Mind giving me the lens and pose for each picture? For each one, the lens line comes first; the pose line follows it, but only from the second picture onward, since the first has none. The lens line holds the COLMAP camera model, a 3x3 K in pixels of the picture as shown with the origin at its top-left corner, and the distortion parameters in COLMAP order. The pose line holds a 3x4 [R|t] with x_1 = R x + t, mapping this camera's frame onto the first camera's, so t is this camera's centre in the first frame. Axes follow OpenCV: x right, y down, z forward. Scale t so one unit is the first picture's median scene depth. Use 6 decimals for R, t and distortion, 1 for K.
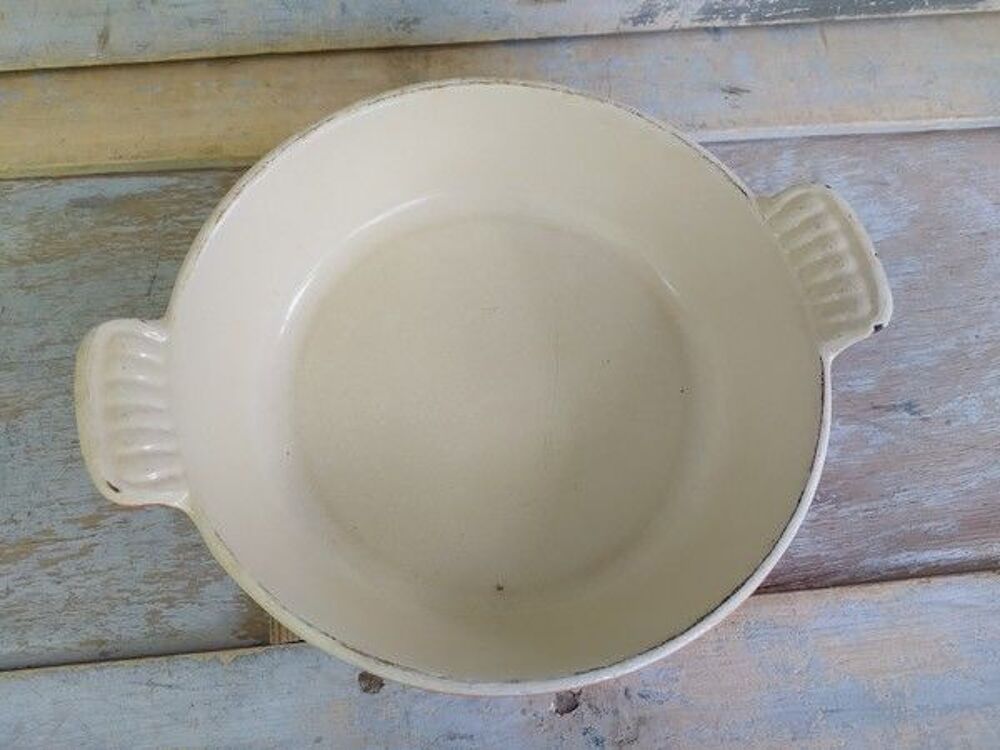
lens RADIAL K [[795.3, 0, 496.1], [0, 795.3, 373.7], [0, 0, 1]] dist [-0.013639, -0.009577]
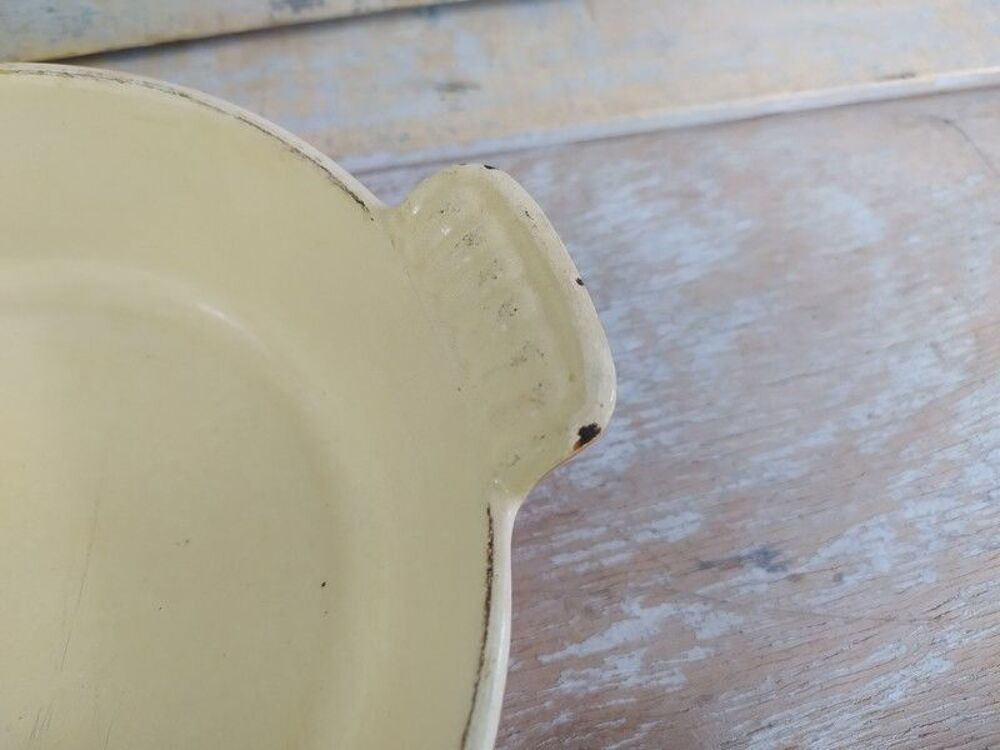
lens RADIAL K [[795.3, 0, 505.8], [0, 795.3, 372.7], [0, 0, 1]] dist [-0.013639, -0.009577]
pose [[0.993530, -0.109101, 0.031540, 0.330617], [0.112578, 0.982723, -0.146905, -0.023212], [-0.014968, 0.149505, 0.988648, 0.424735]]
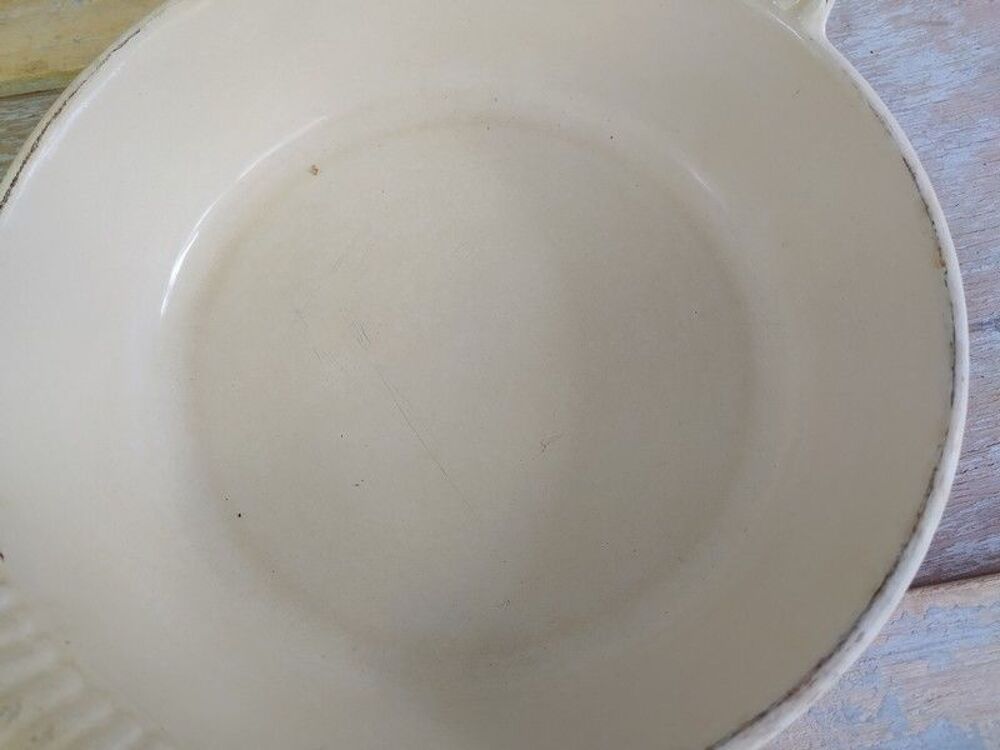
lens RADIAL K [[795.3, 0, 501.1], [0, 795.3, 382.5], [0, 0, 1]] dist [-0.013639, -0.009577]
pose [[0.995385, -0.082612, -0.048820, 0.103187], [0.084903, 0.995286, 0.046874, 0.022425], [0.044718, -0.050802, 0.997707, 0.265193]]
